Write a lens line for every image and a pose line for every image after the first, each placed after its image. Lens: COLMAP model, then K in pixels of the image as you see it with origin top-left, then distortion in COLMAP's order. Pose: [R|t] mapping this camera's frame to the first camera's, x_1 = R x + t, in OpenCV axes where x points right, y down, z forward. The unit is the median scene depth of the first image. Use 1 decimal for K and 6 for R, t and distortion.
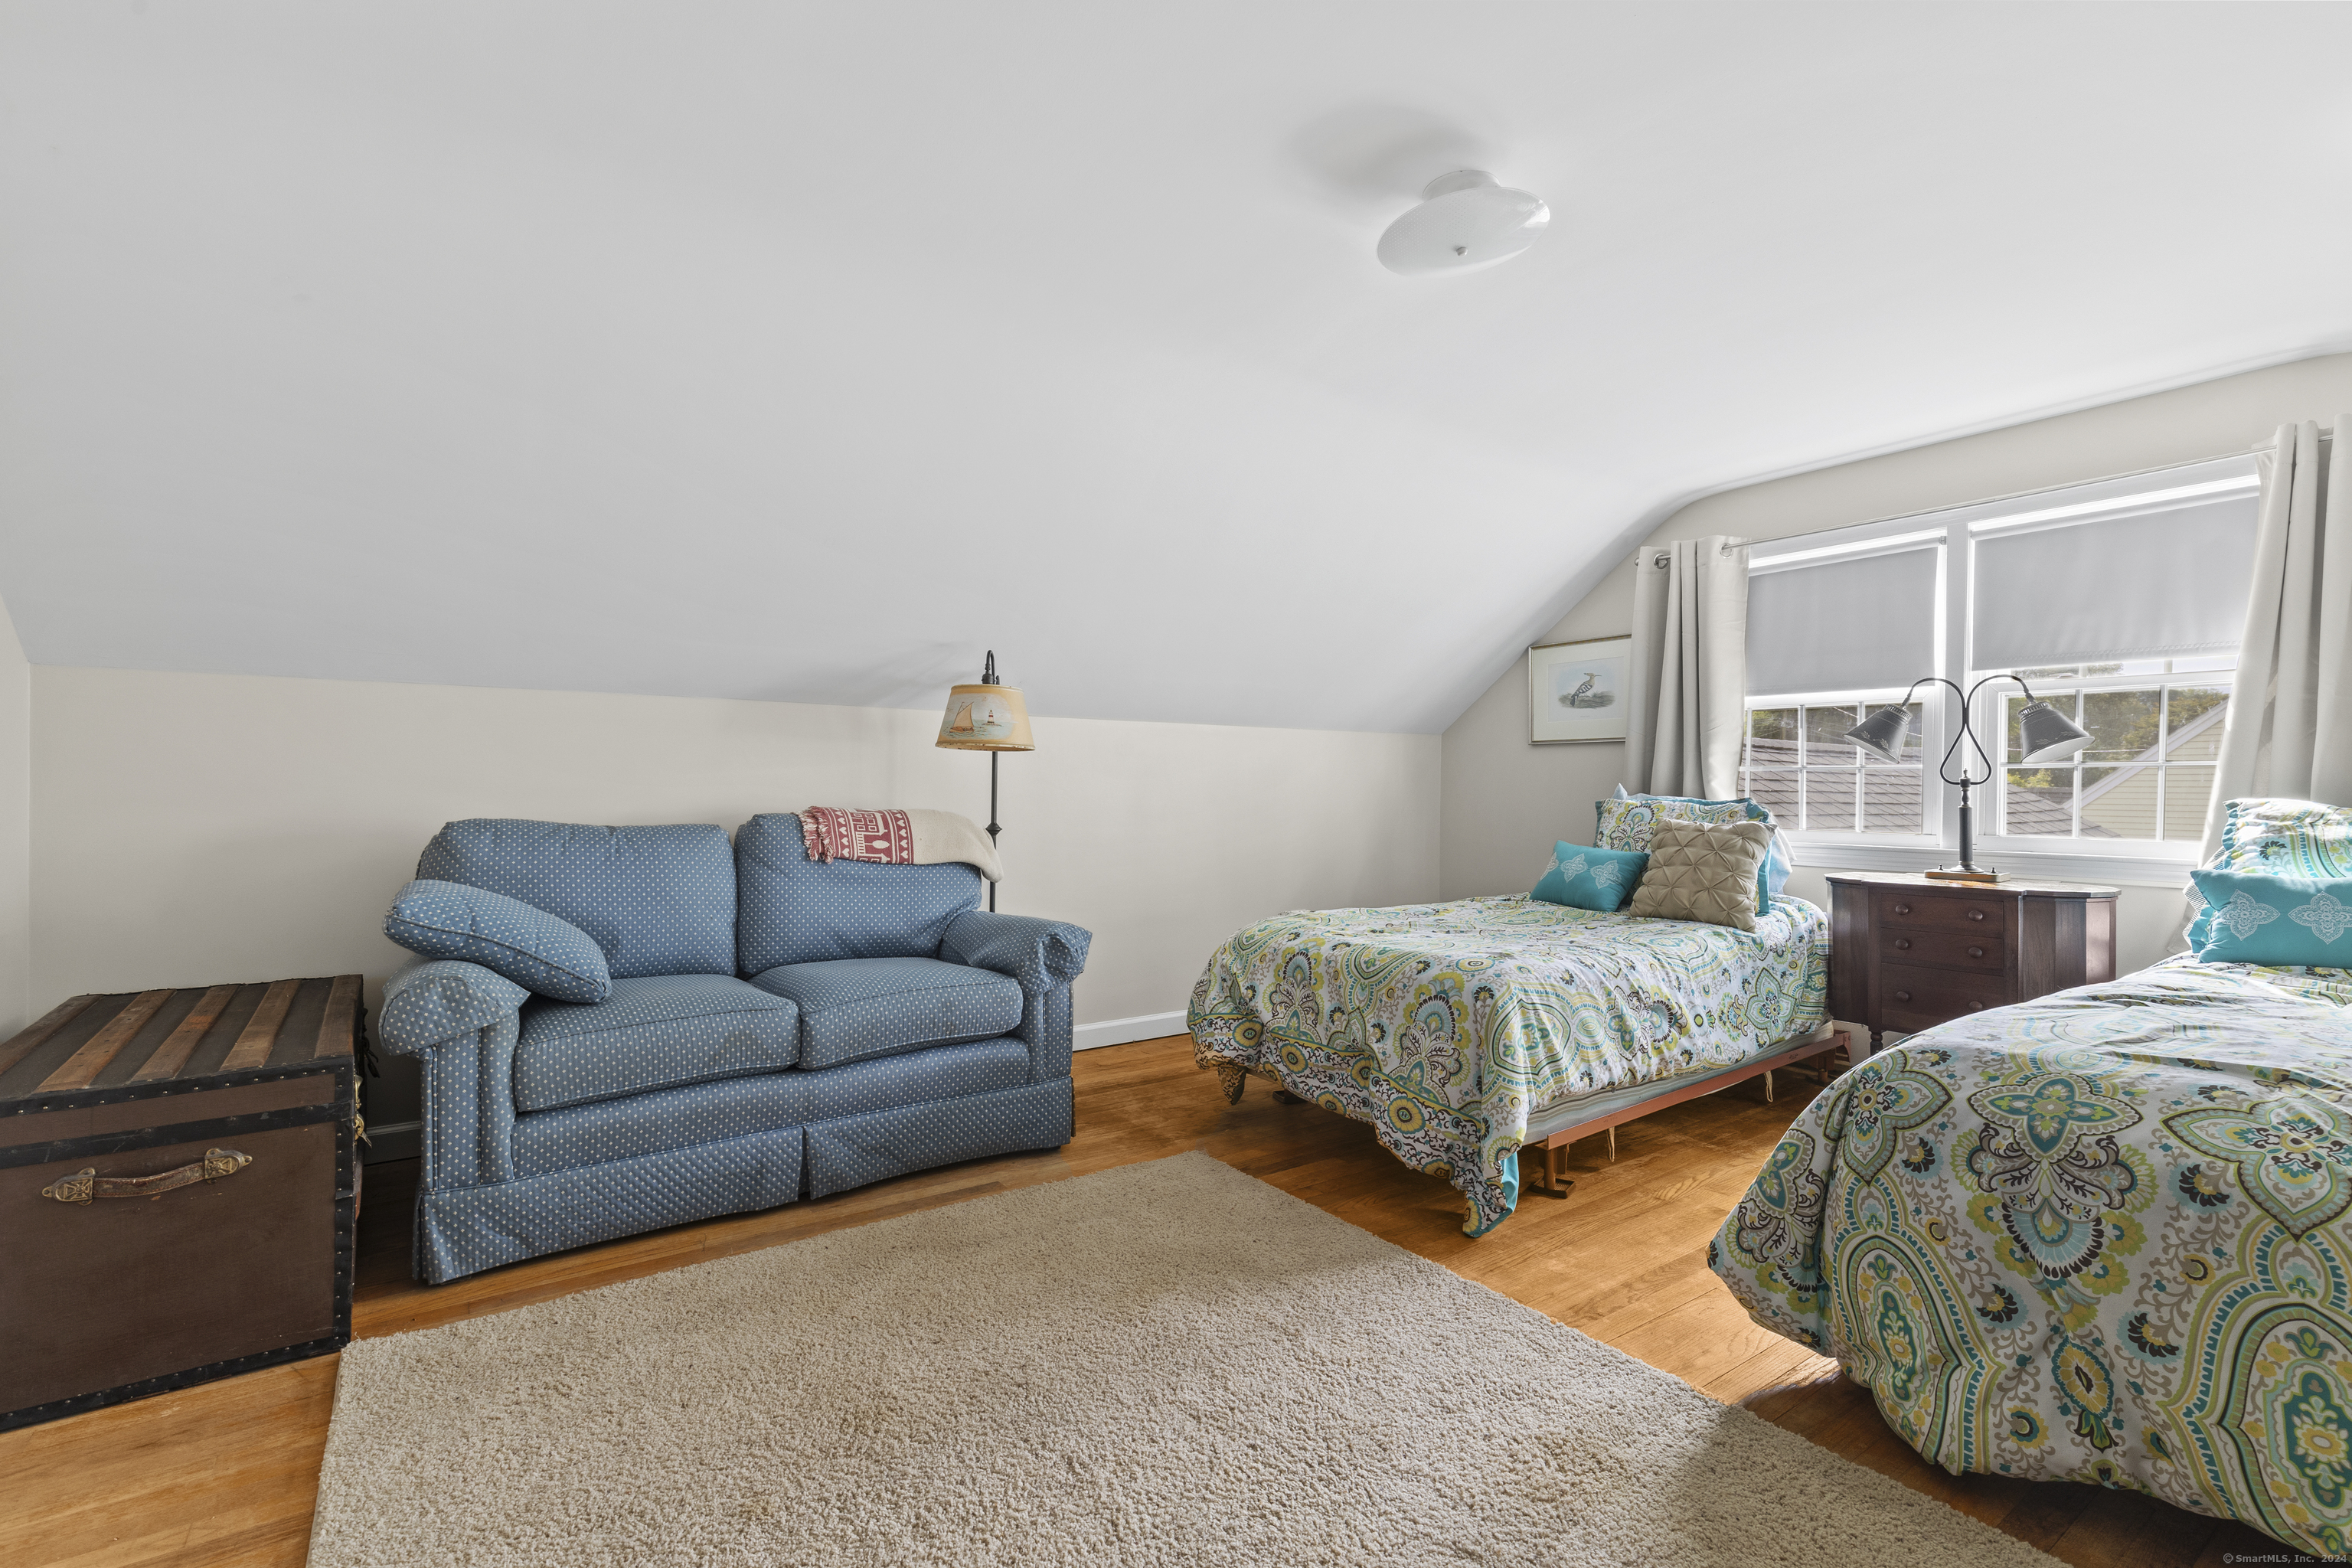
lens RADIAL K [[1058.8, 0, 1168.5], [0, 1058.8, 787.5], [0, 0, 1]] dist [0.013007, -0.003158]
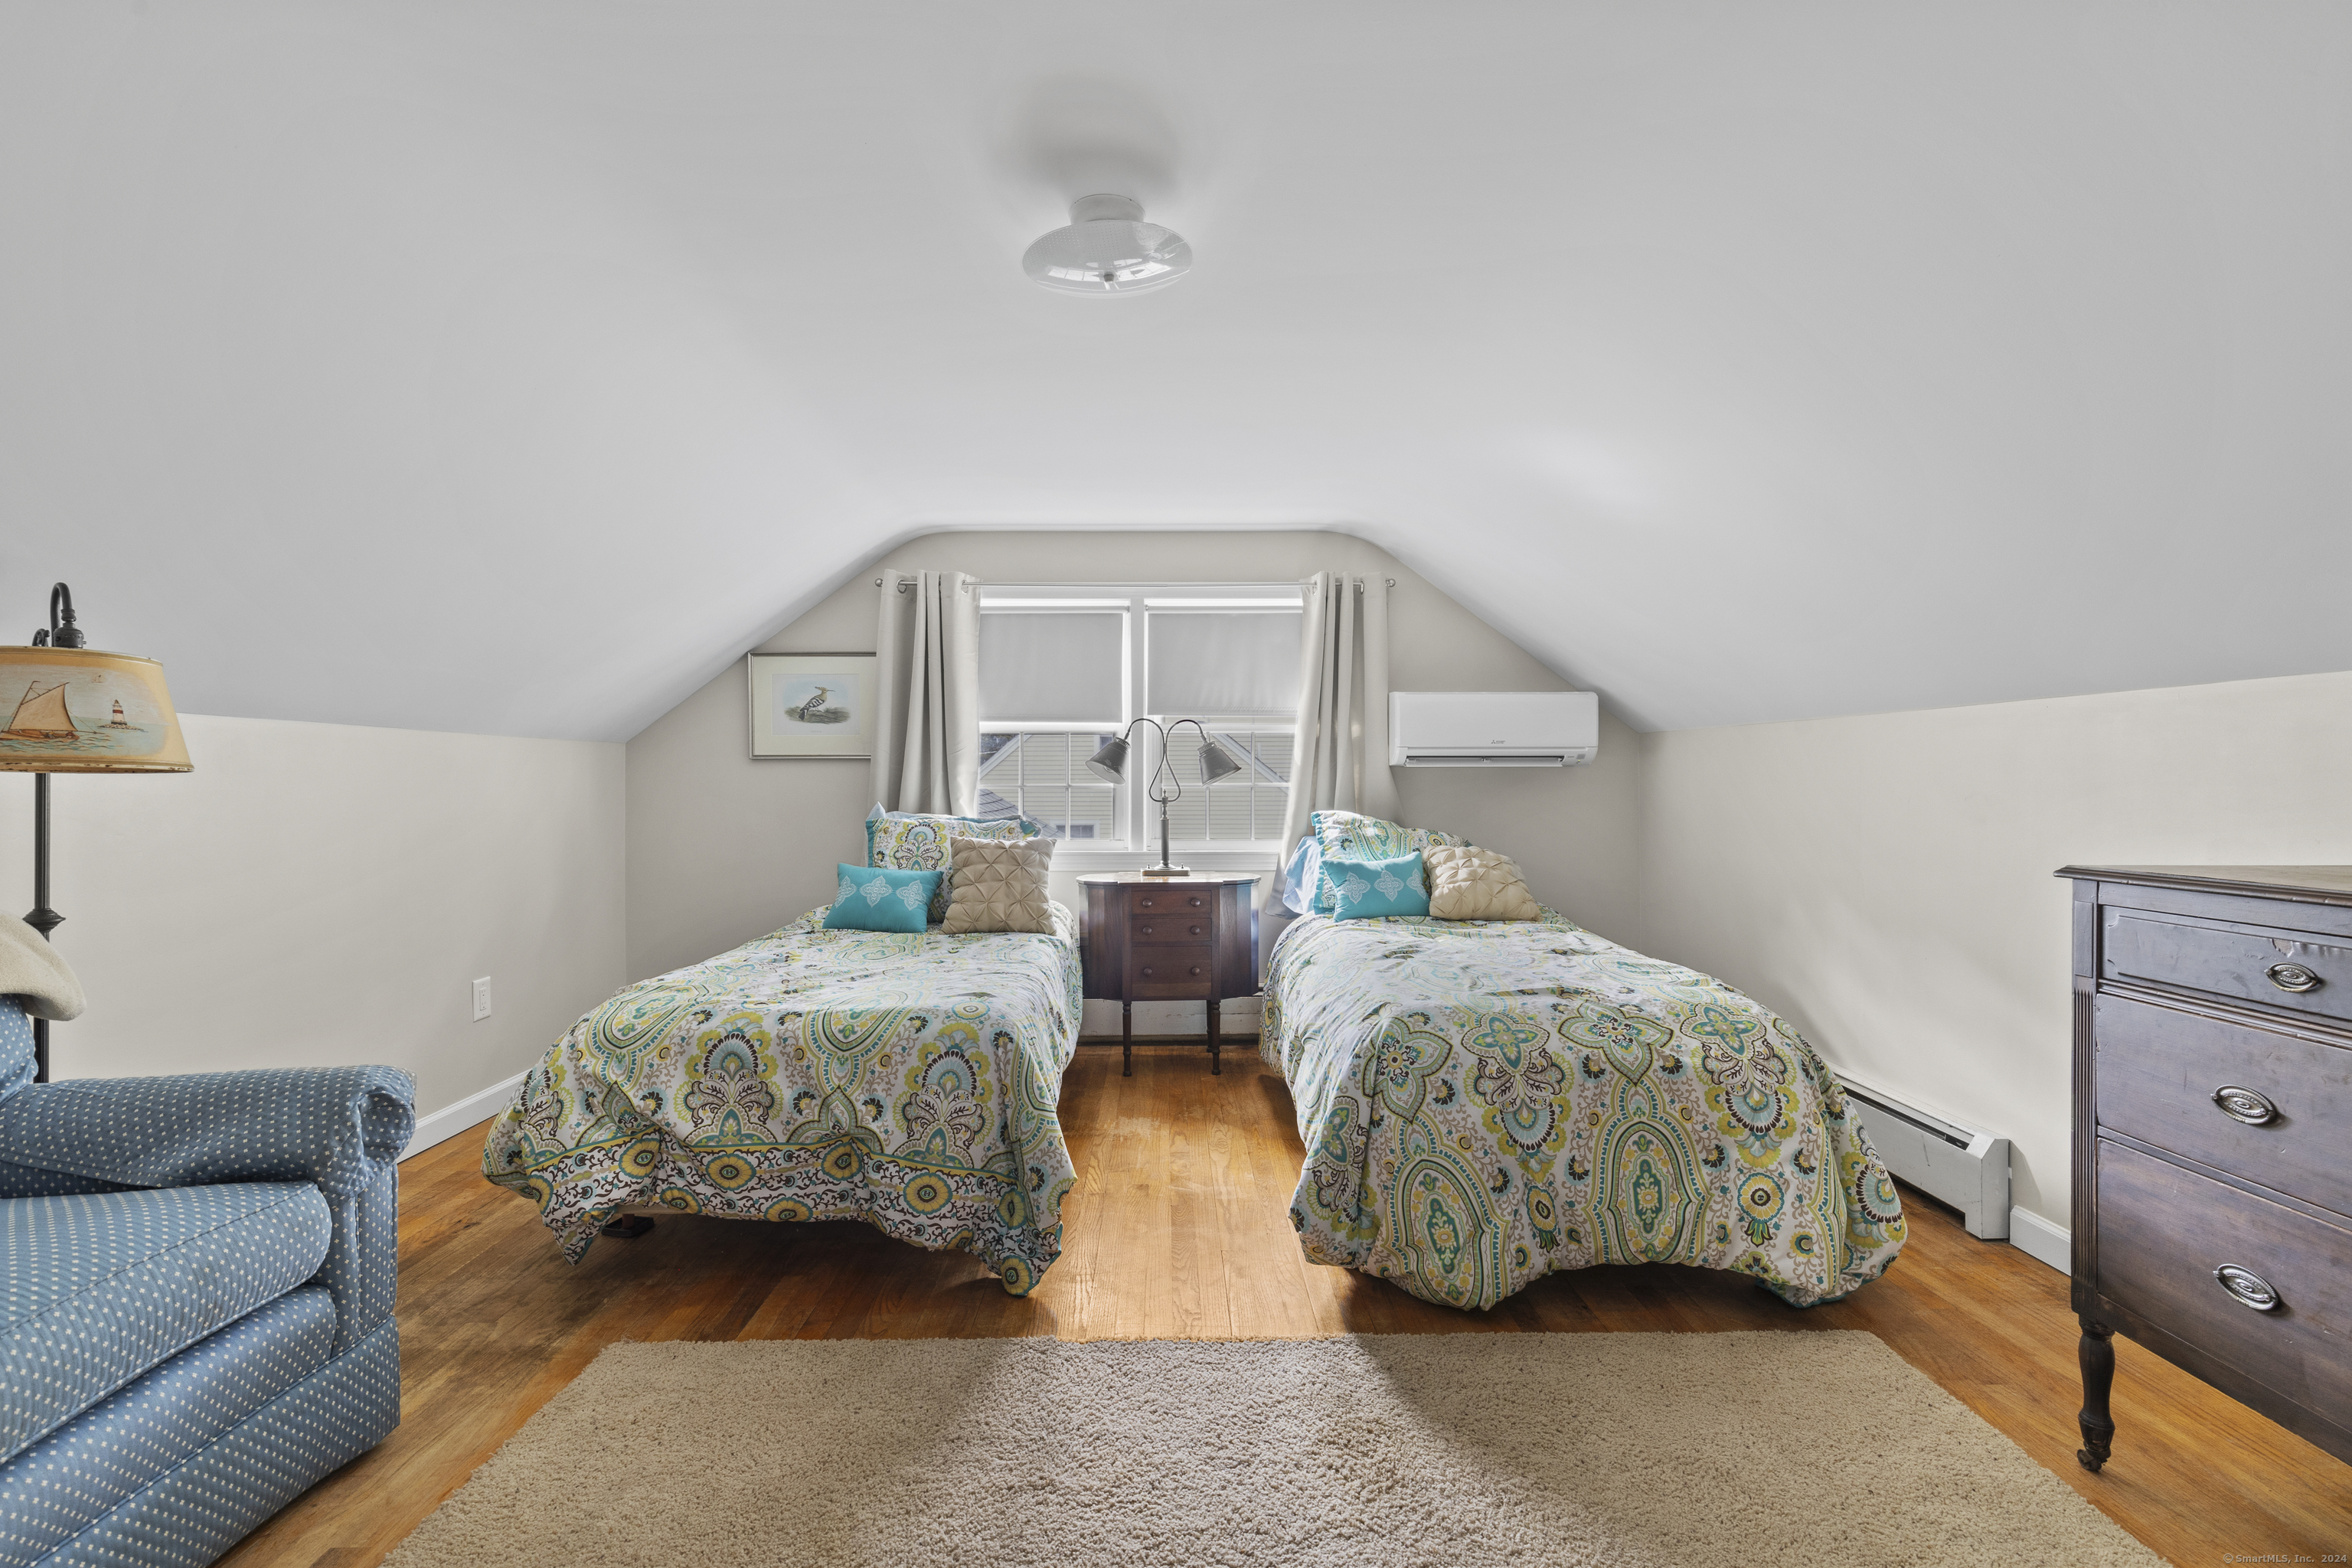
lens RADIAL K [[1058.8, 0, 1178.4], [0, 1058.8, 785.8], [0, 0, 1]] dist [0.013007, -0.003158]
pose [[0.568007, -0.008421, 0.822981, -0.355183], [0.005816, 0.999964, 0.006218, -0.035149], [-0.823003, 0.001255, 0.568035, 0.290744]]
